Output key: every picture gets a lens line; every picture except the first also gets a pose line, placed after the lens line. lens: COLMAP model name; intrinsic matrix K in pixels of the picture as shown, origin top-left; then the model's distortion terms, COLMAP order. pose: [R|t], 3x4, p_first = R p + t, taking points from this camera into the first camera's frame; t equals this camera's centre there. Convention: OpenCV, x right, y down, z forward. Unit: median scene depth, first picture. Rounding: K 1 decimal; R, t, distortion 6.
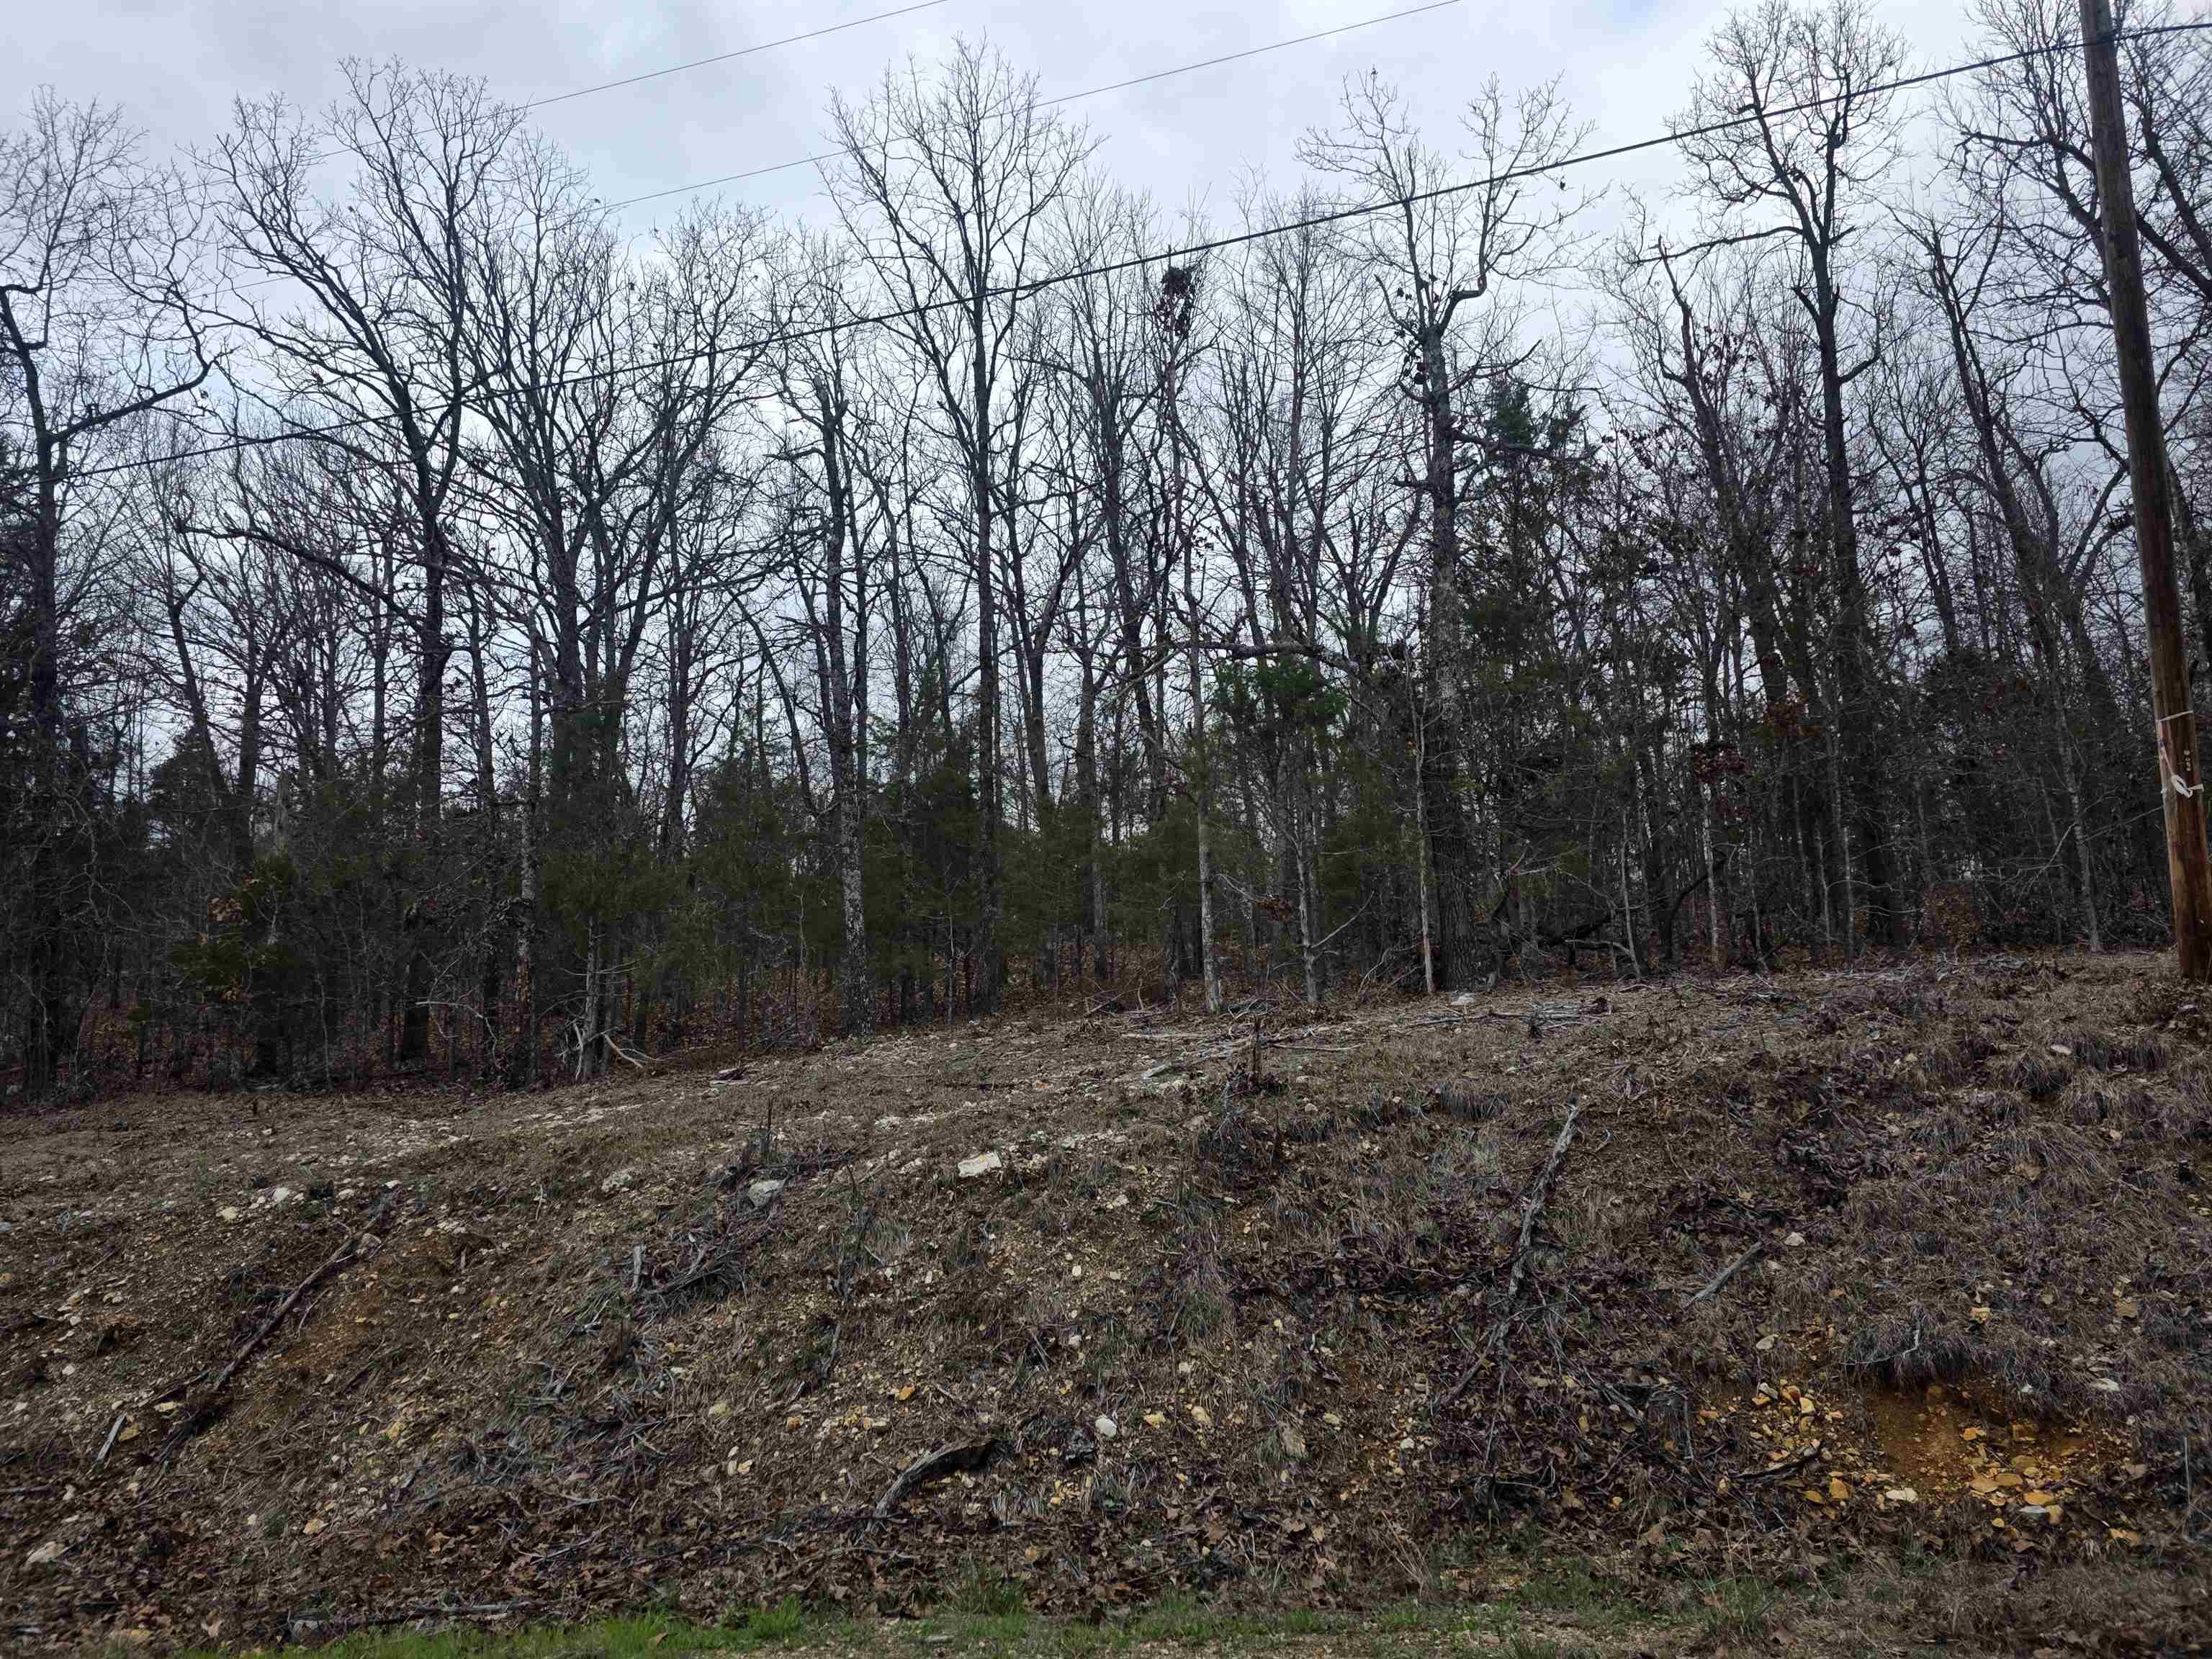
lens RADIAL K [[1469.8, 0, 1074.7], [0, 1469.8, 796.6], [0, 0, 1]] dist [0.064691, -0.061943]
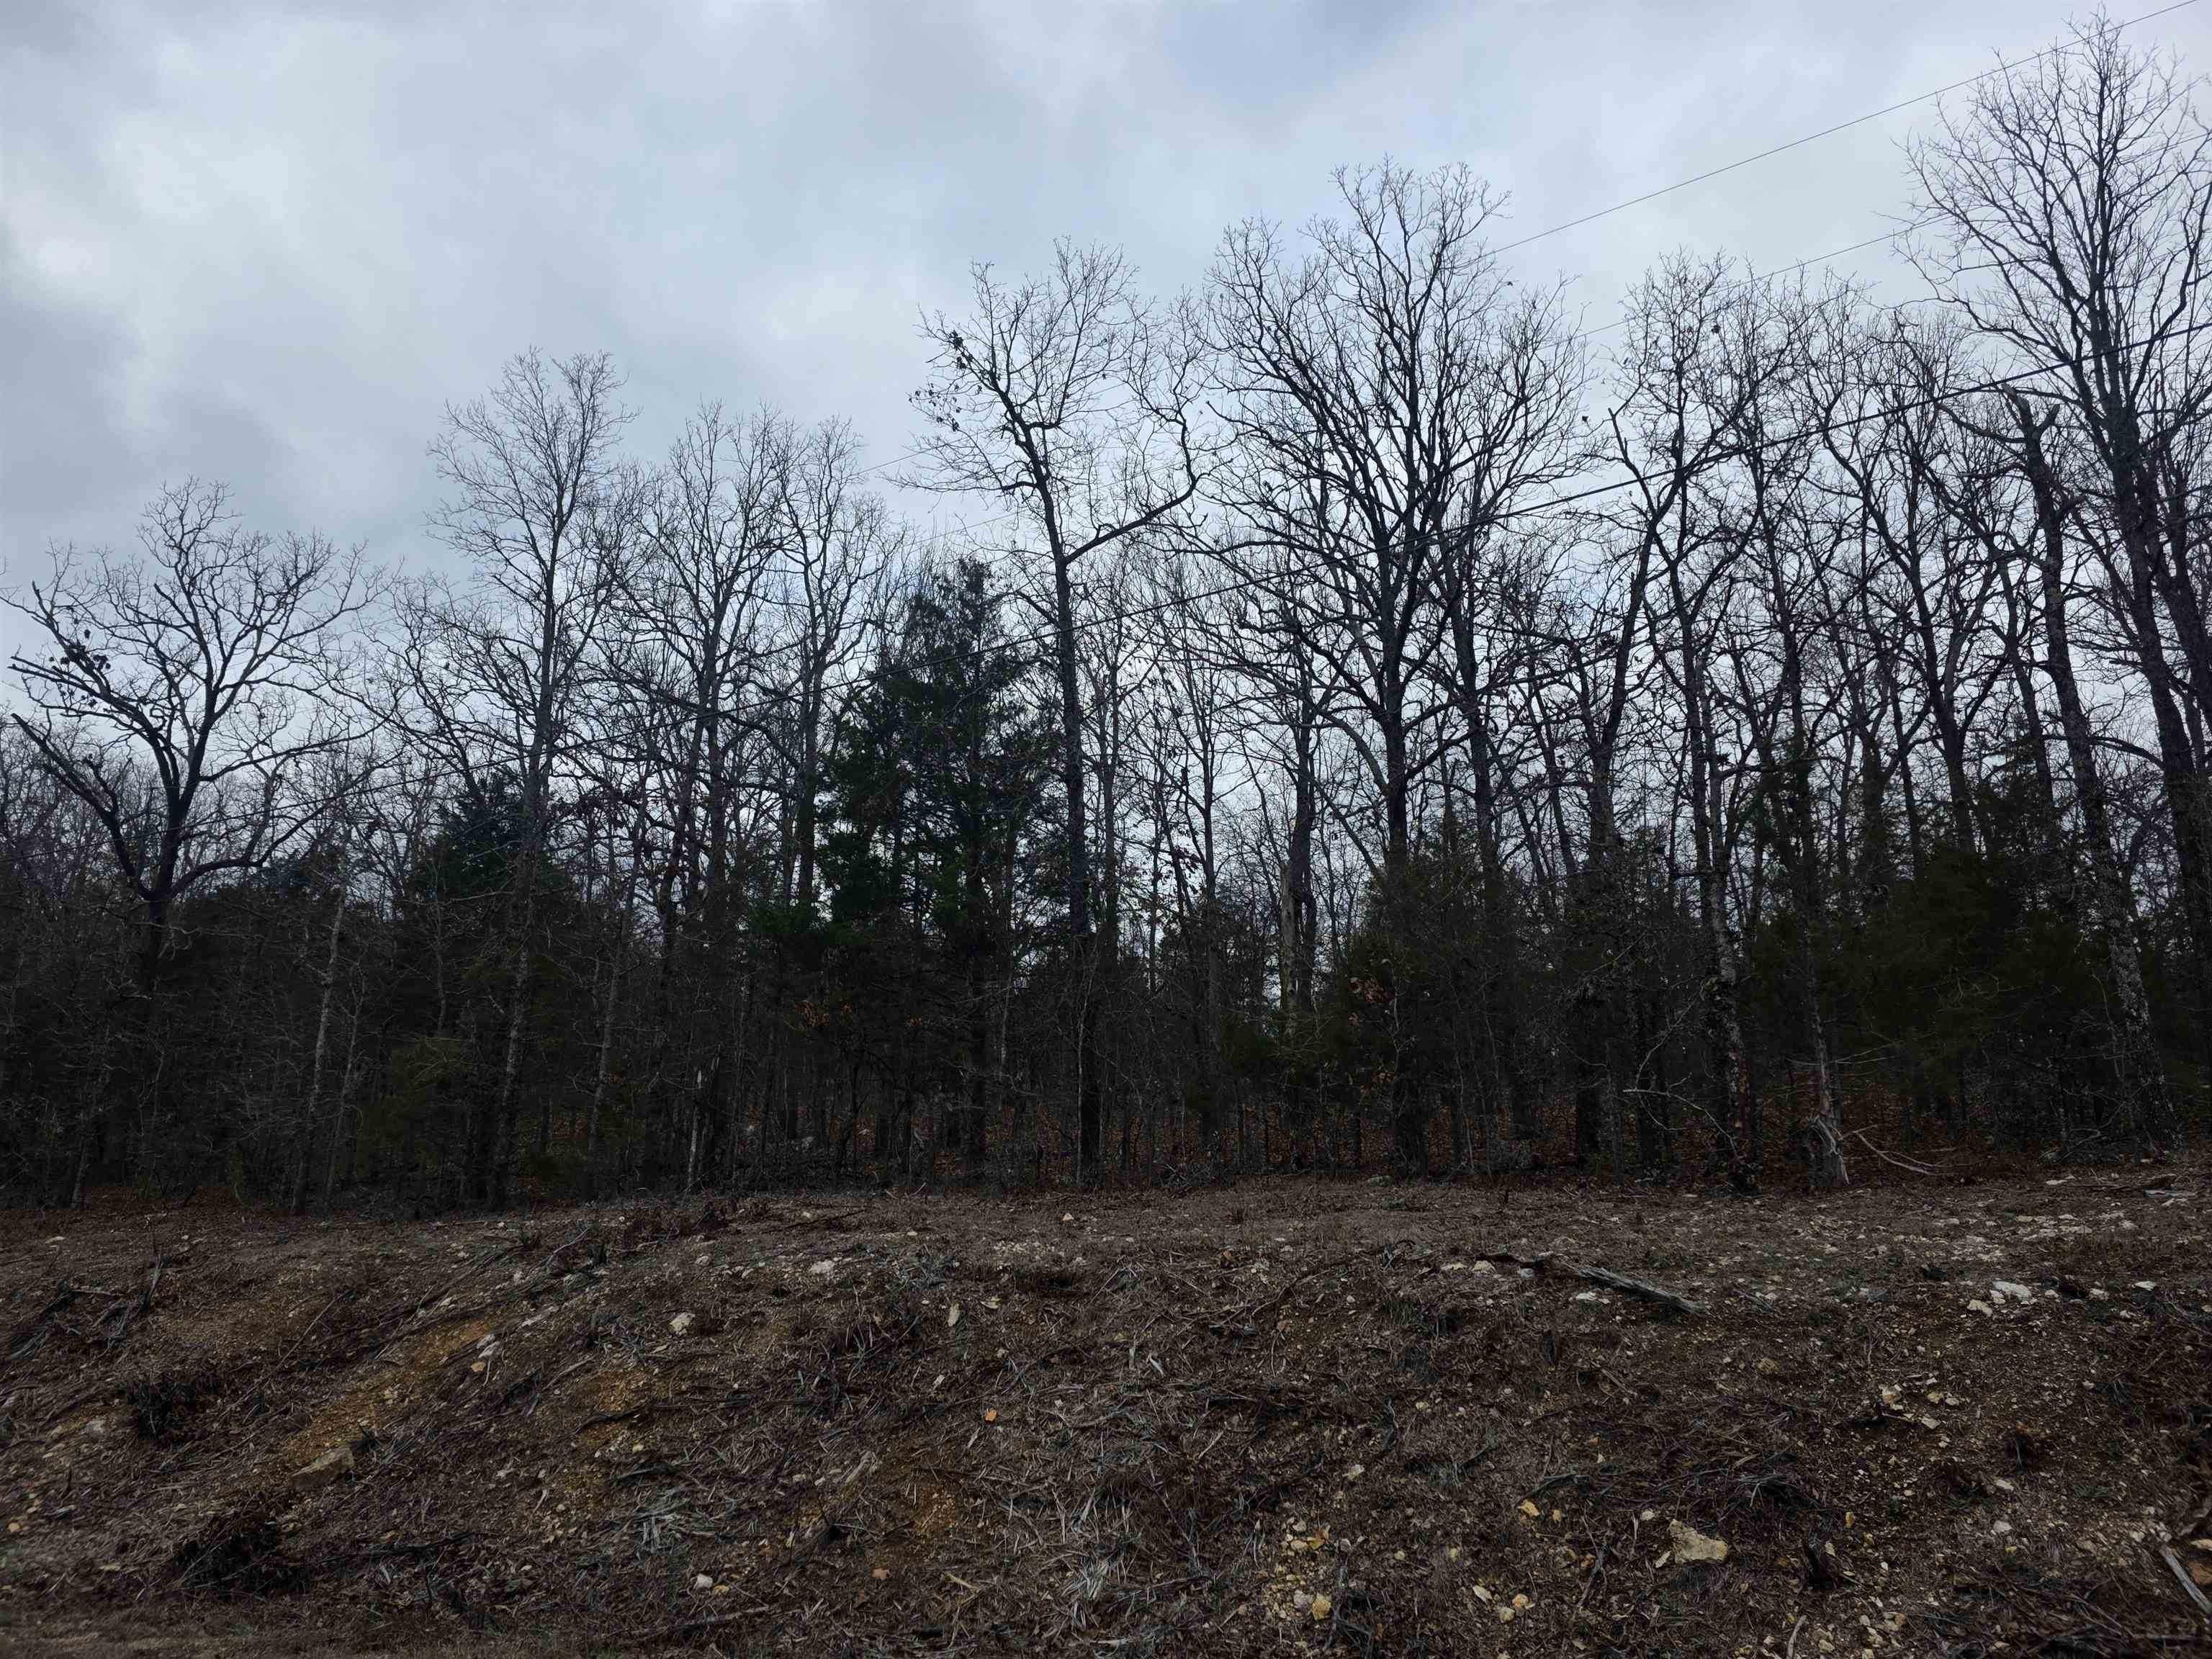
lens RADIAL K [[1472.8, 0, 1086.5], [0, 1472.8, 816.6], [0, 0, 1]] dist [0.077317, -0.069867]
pose [[0.952601, -0.034772, -0.302230, -0.632739], [0.011703, 0.996900, -0.077810, 0.050863], [0.303999, 0.070585, 0.950054, 0.015155]]
